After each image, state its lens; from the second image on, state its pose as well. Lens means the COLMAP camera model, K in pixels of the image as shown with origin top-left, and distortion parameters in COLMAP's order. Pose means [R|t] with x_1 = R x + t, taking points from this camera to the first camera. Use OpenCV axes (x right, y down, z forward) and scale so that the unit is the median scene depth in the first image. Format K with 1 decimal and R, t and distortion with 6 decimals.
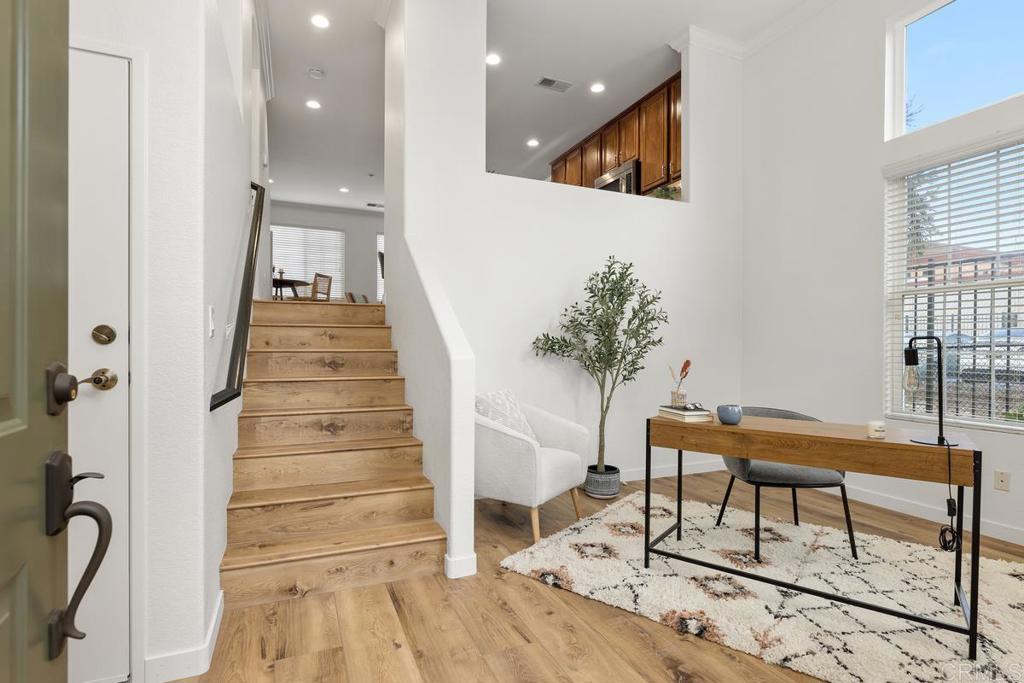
lens RADIAL K [[505.4, 0, 509.6], [0, 505.4, 352.4], [0, 0, 1]] dist [0.001538, 0.000492]
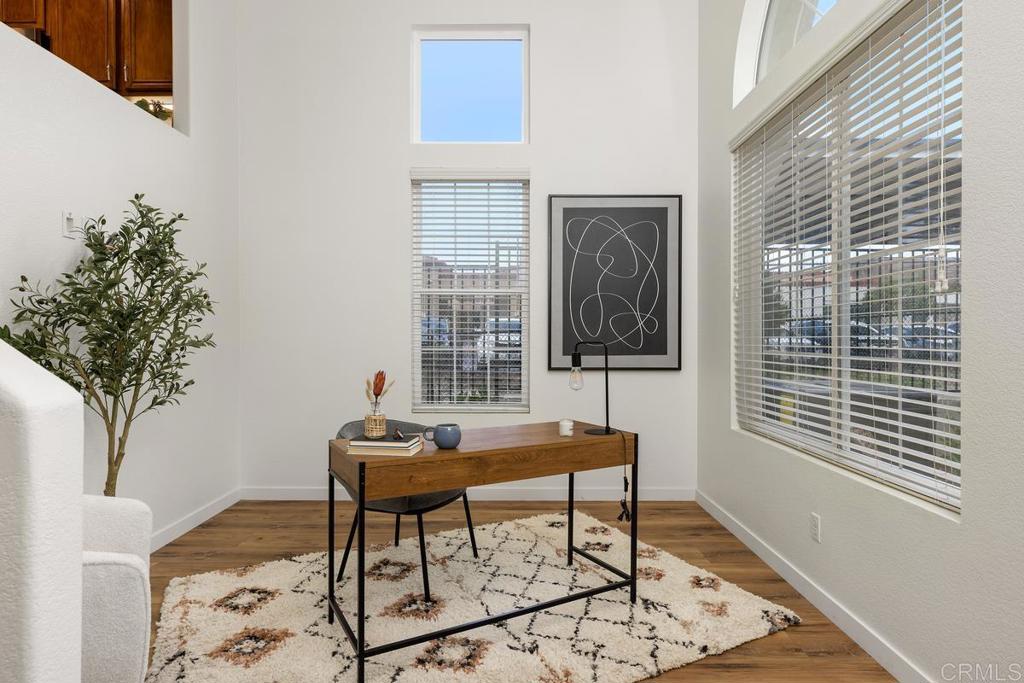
lens RADIAL K [[569.9, 0, 512.0], [0, 569.9, 341.5], [0, 0, 1]] dist [0.004425, 0.000716]
pose [[0.395141, -0.011773, 0.918545, -0.325270], [0.008517, 0.999922, 0.009152, -0.033181], [-0.918581, 0.004207, 0.395210, 0.484475]]
